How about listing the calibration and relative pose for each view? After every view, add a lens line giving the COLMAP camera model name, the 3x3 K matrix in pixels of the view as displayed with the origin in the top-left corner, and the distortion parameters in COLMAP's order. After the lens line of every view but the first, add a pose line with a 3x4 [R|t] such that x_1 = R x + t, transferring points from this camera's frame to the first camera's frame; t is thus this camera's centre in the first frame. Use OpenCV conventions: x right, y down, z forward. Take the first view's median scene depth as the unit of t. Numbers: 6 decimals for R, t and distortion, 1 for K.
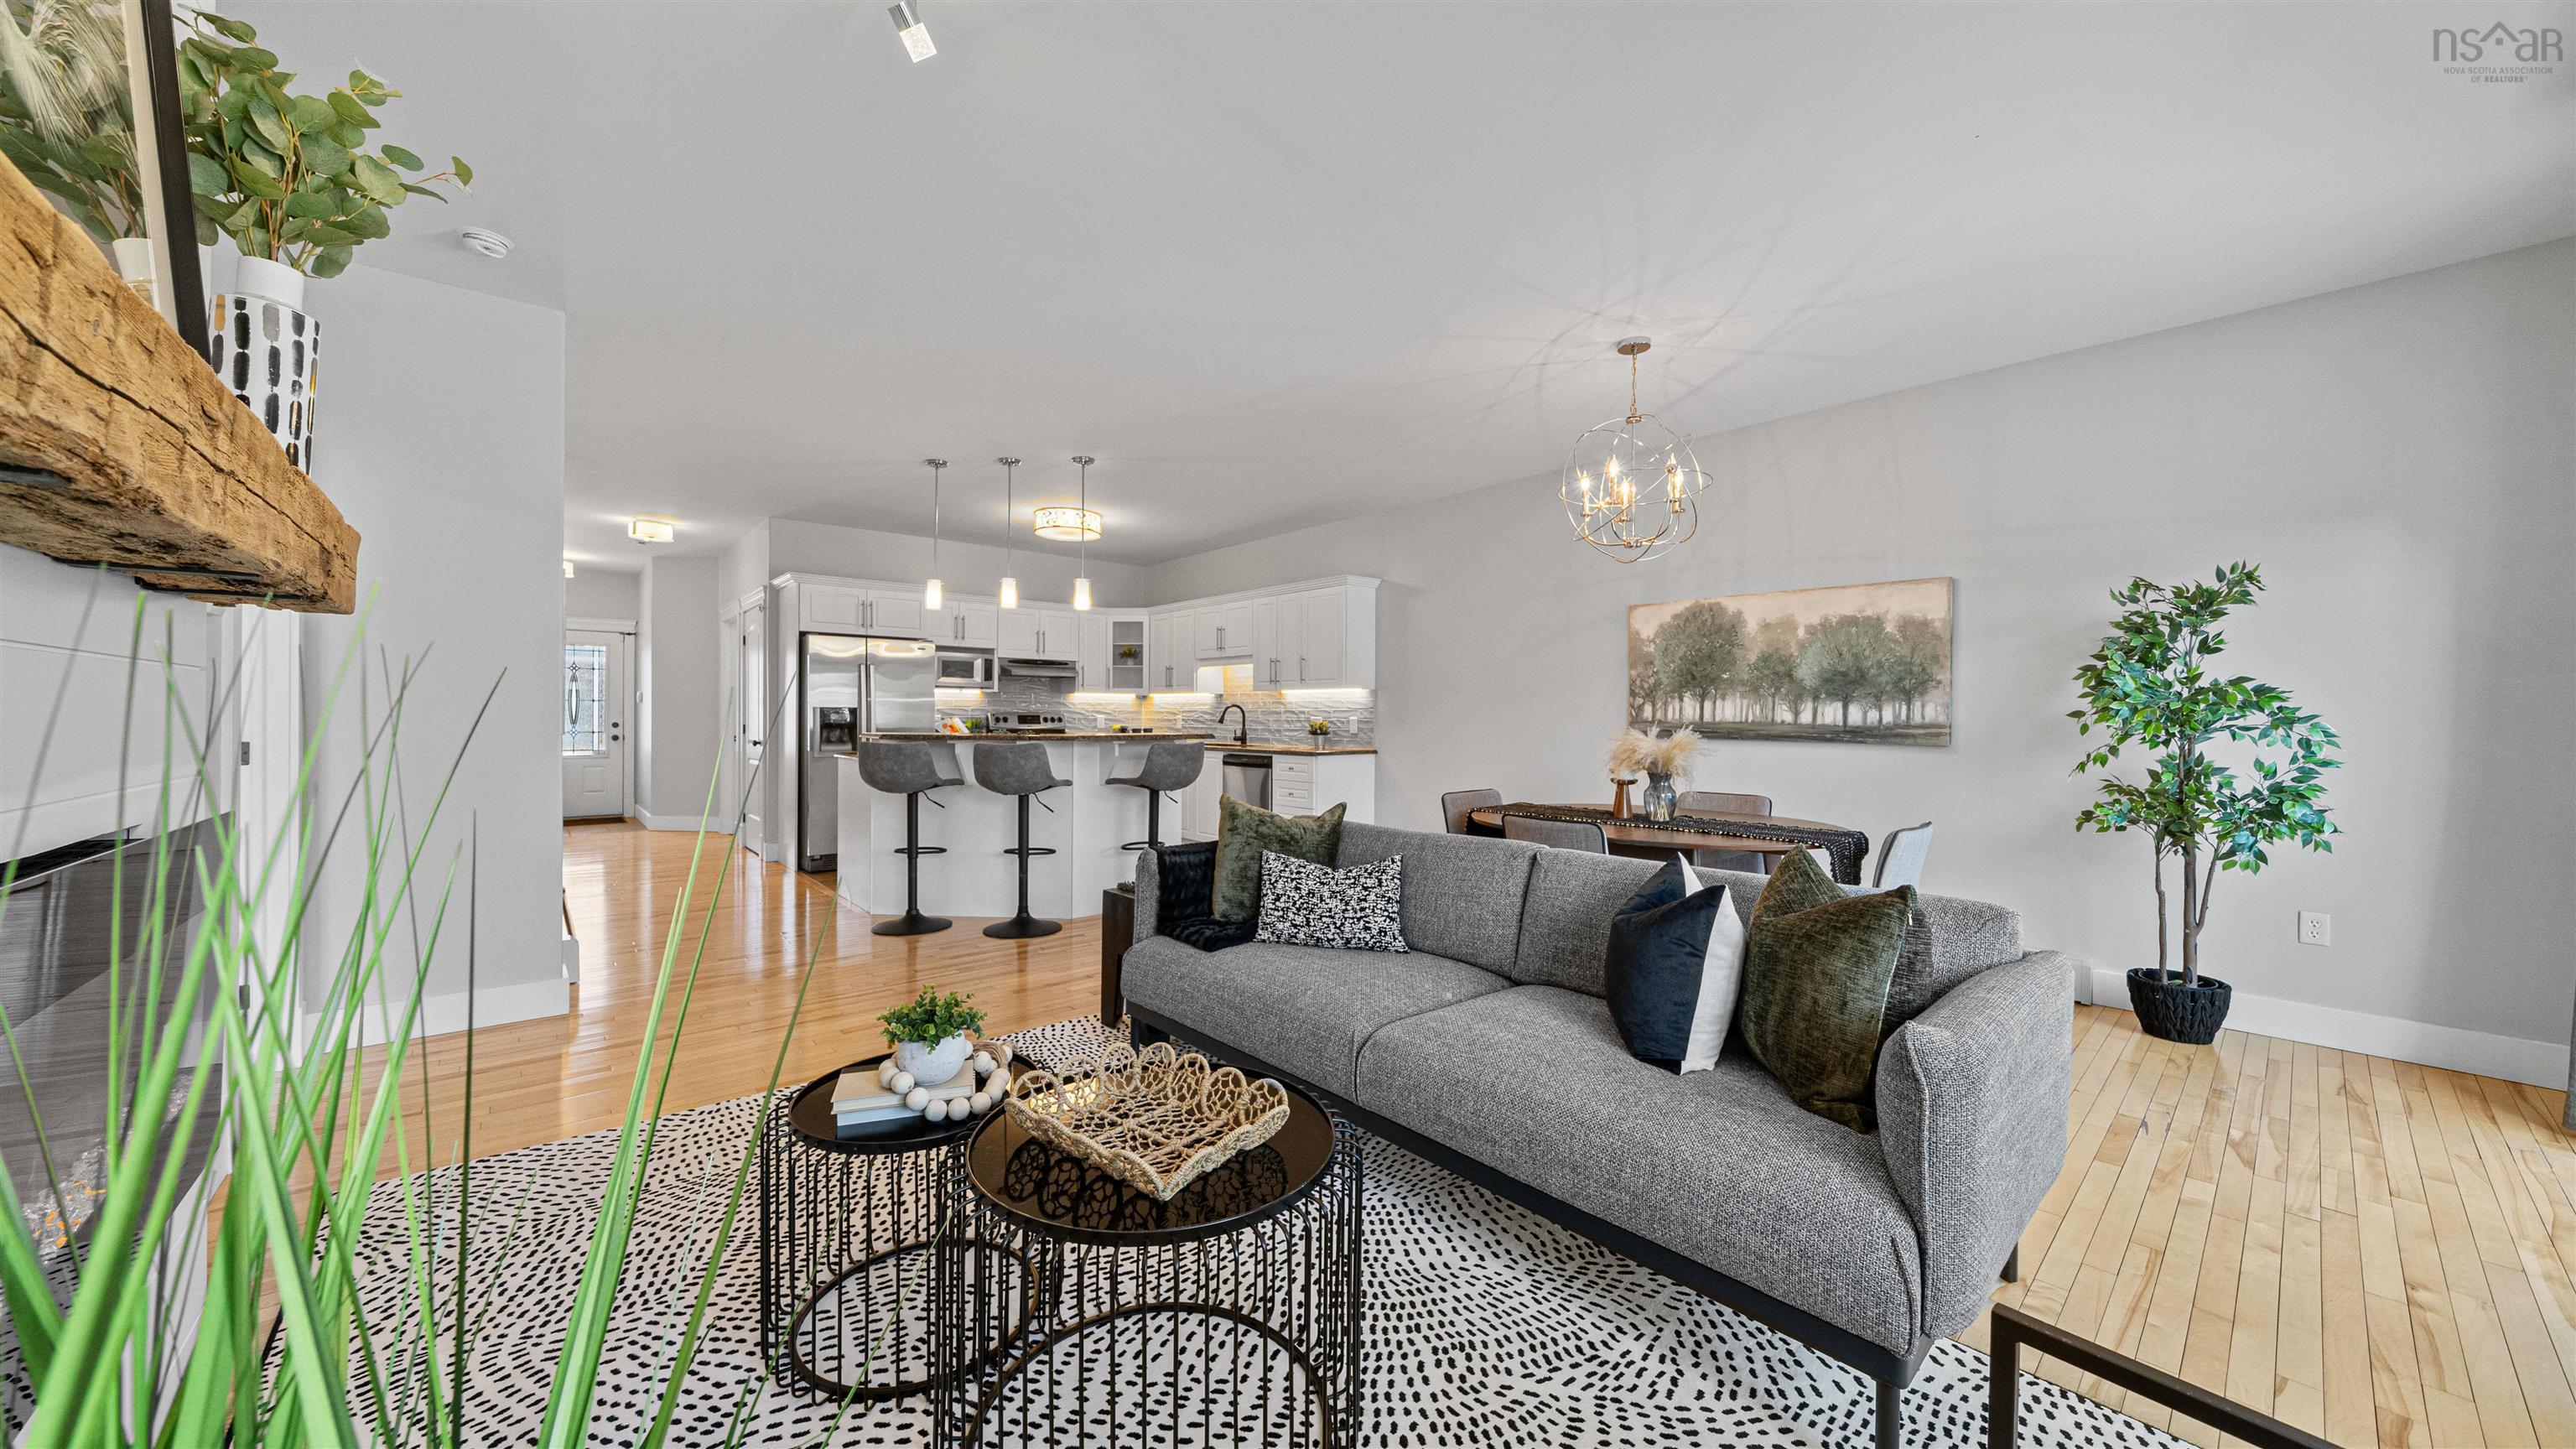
lens RADIAL K [[940.0, 0, 1288.0], [0, 940.0, 724.5], [0, 0, 1]] dist [0.018672, 0.000003]
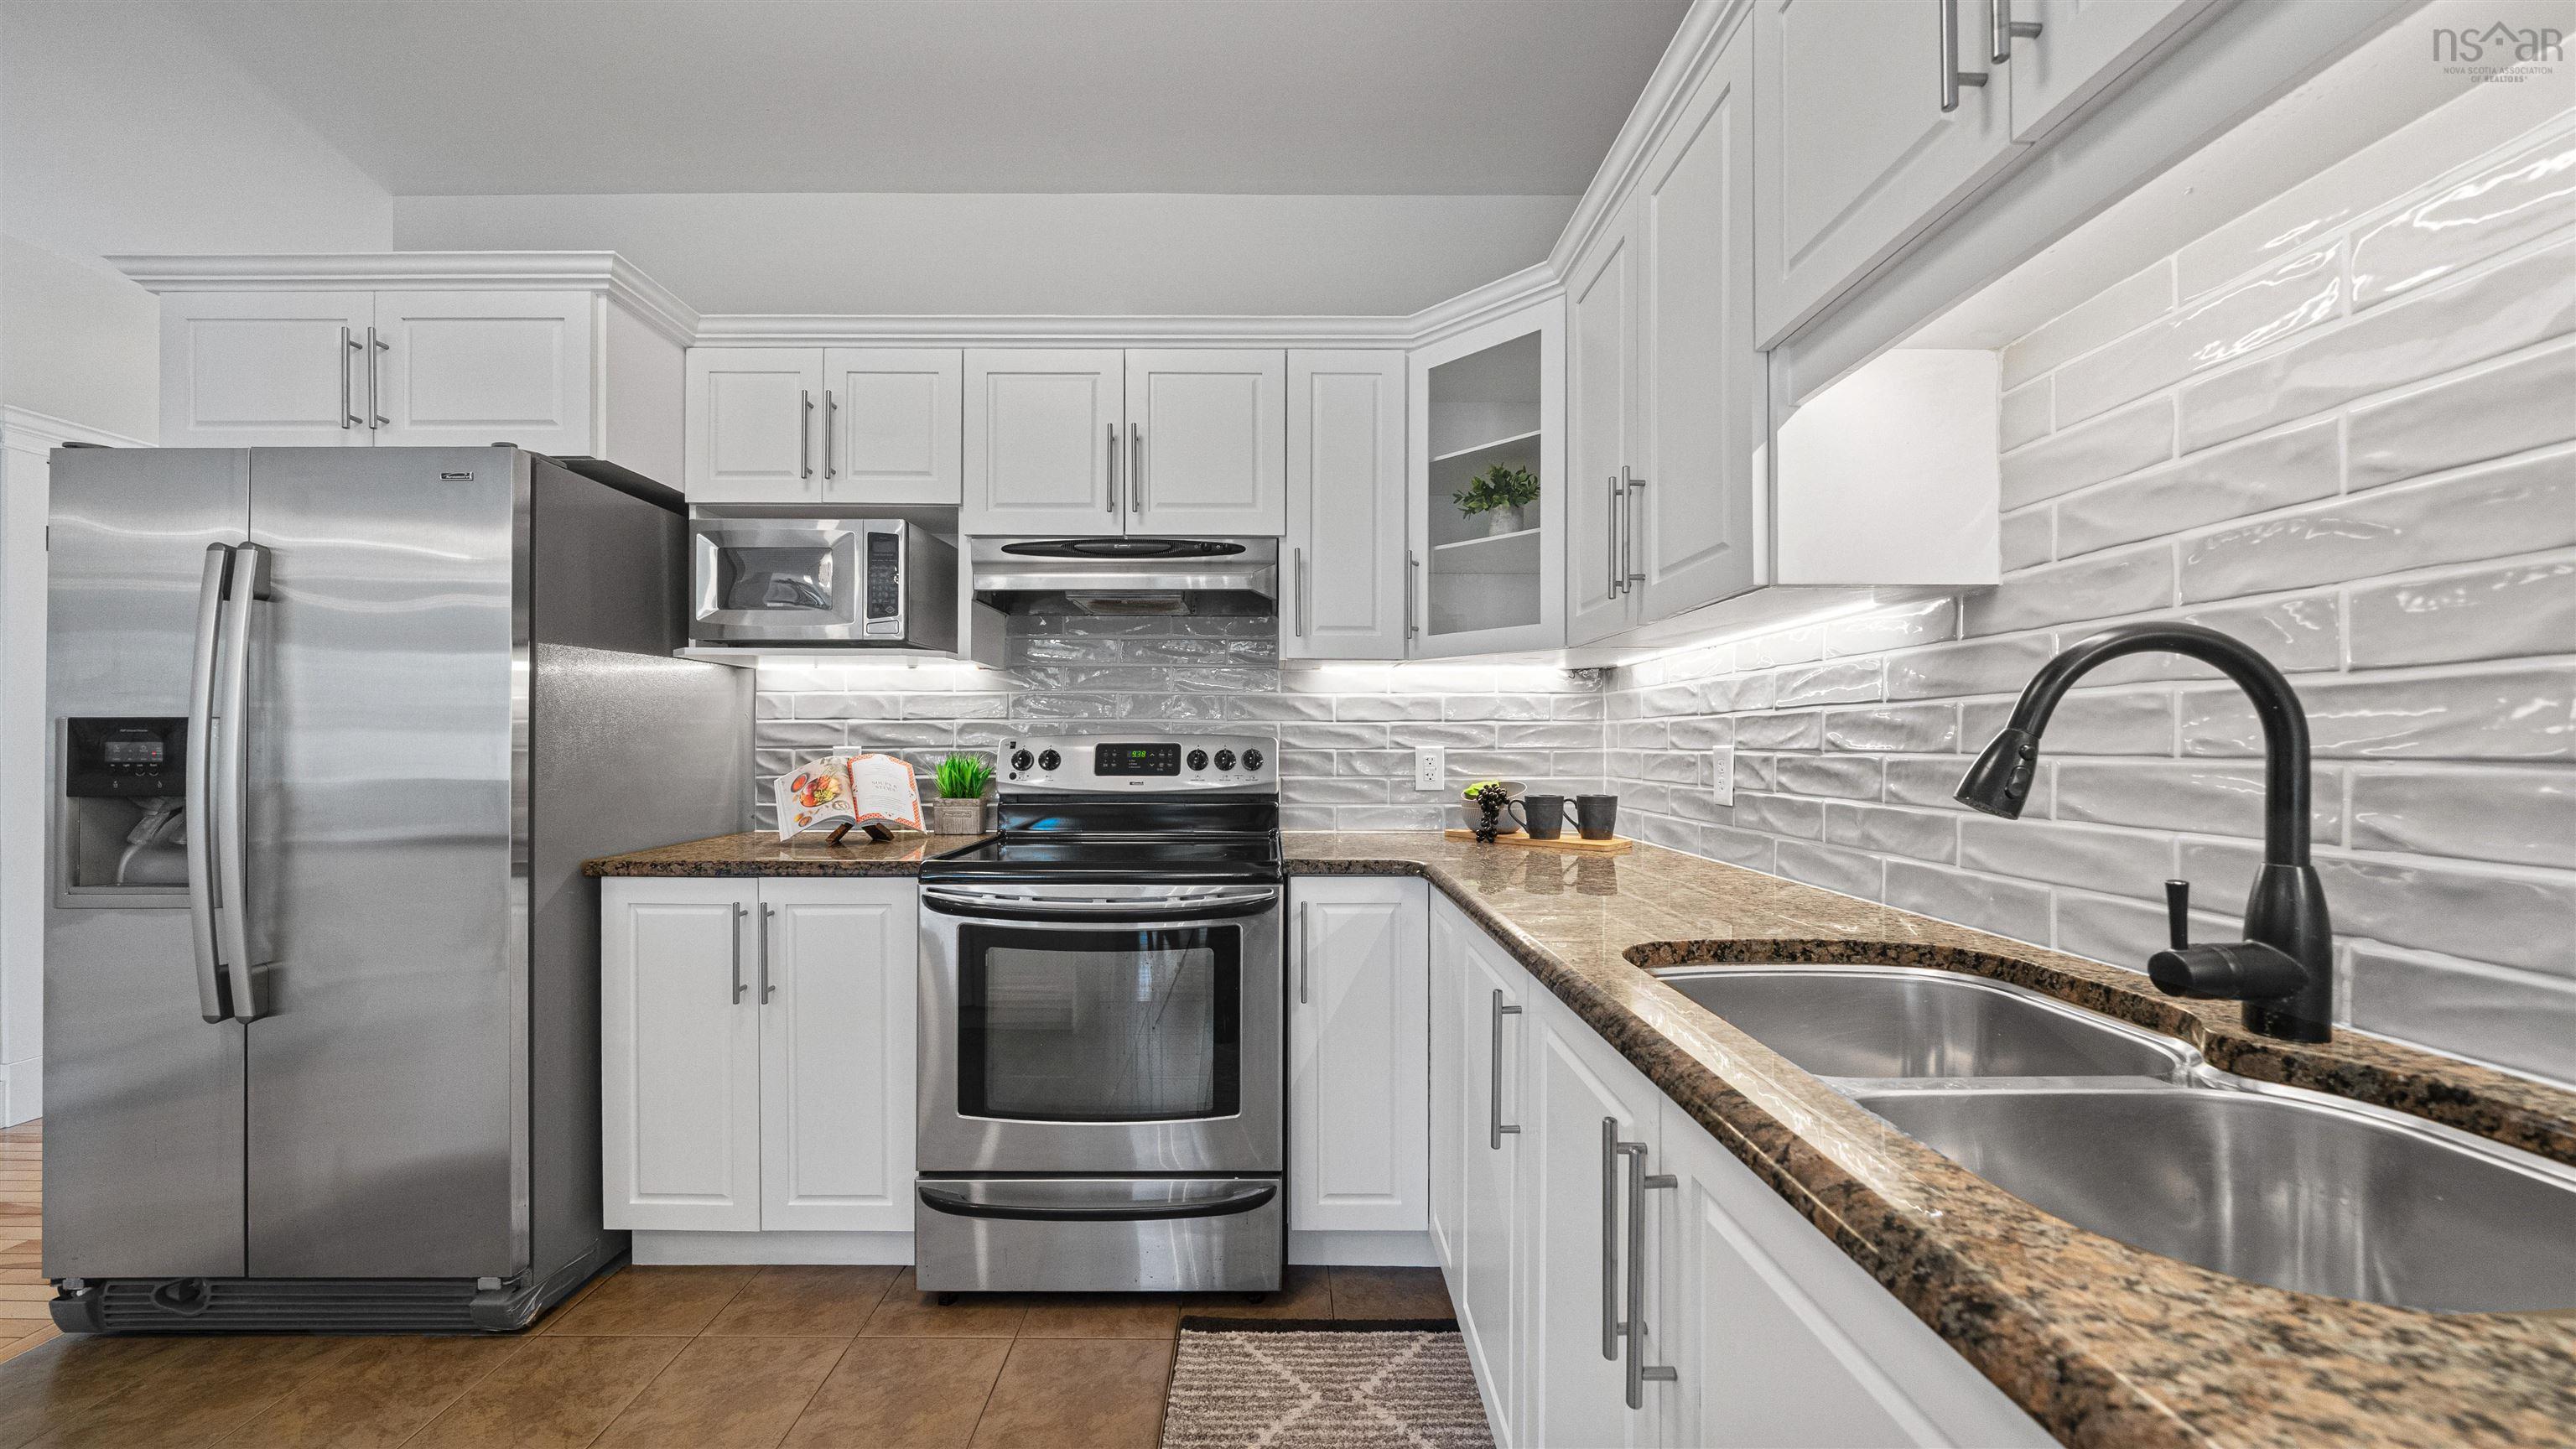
lens RADIAL K [[917.3, 0, 1280.4], [0, 917.3, 736.7], [0, 0, 1]] dist [-0.001988, -0.000092]
pose [[0.767885, -0.008989, -0.640525, -0.067902], [-0.001973, 0.999864, -0.016398, -0.007929], [0.640585, 0.013856, 0.767762, 0.877736]]
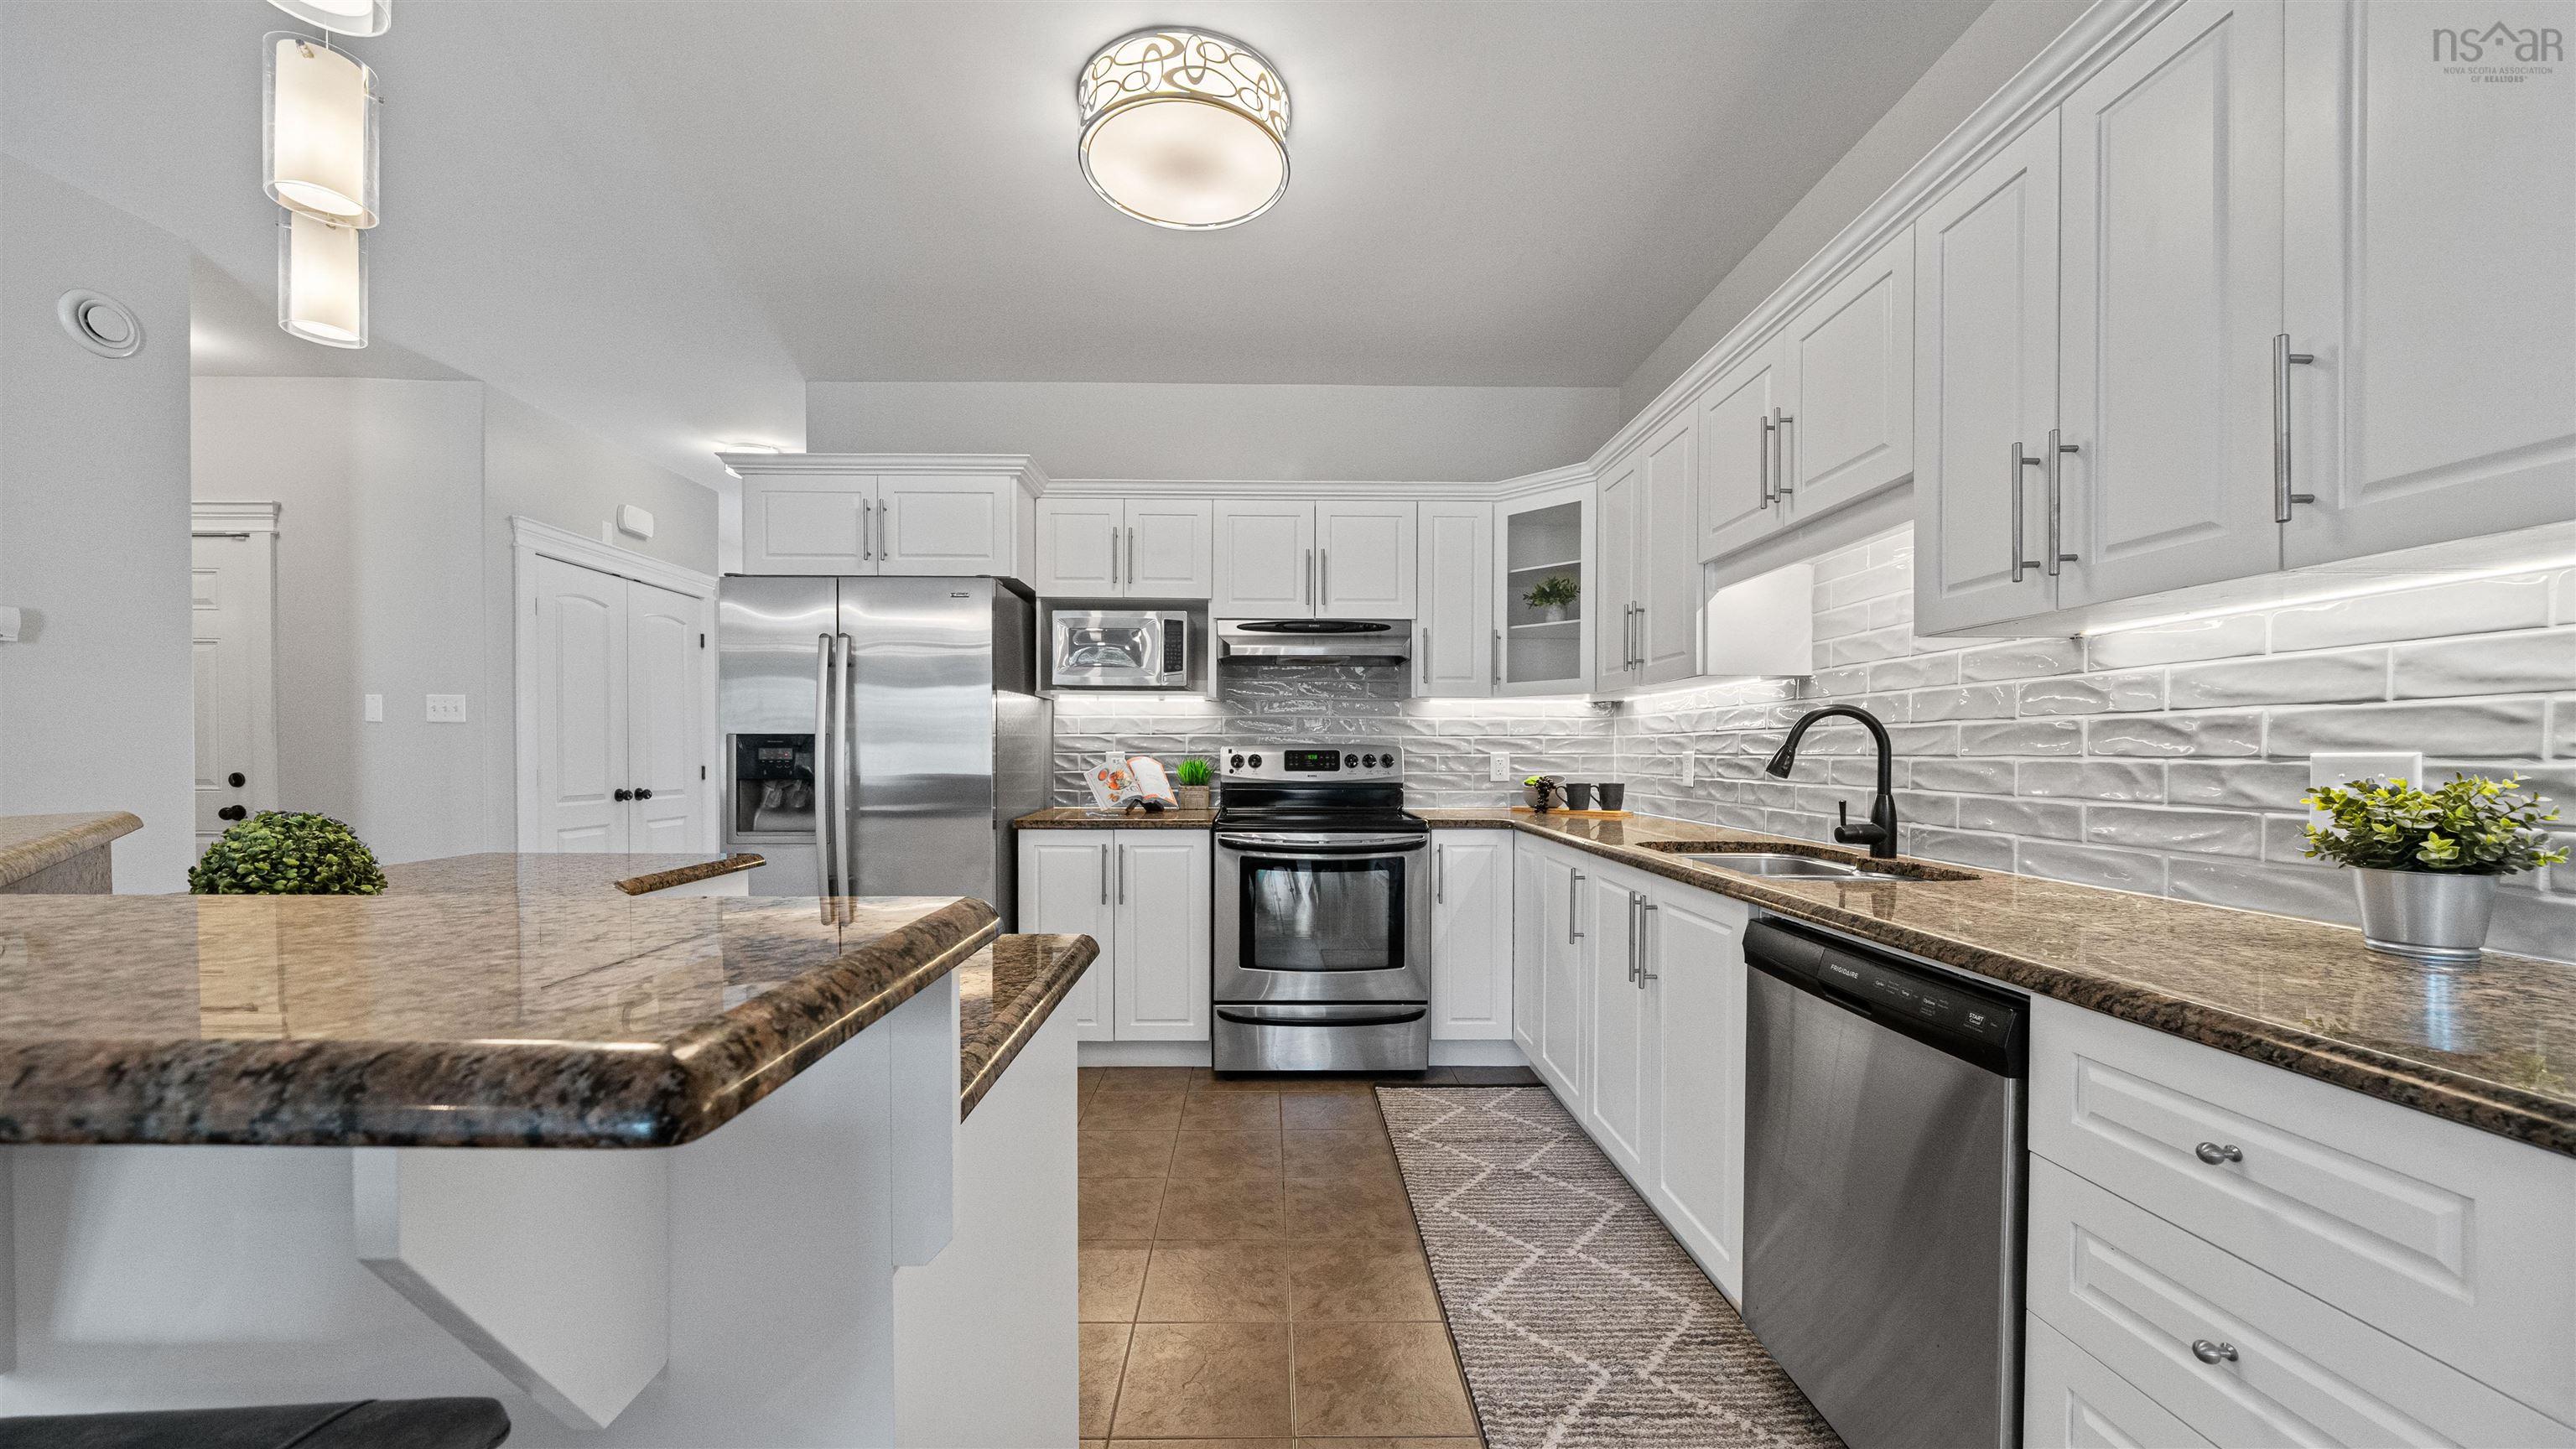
lens RADIAL K [[925.8, 0, 1275.7], [0, 925.8, 753.4], [0, 0, 1]] dist [-0.000273, -0.000050]
pose [[0.773540, -0.001887, -0.633744, -0.015163], [-0.003603, 0.999966, -0.007376, -0.005411], [0.633737, 0.007989, 0.773507, 0.706289]]
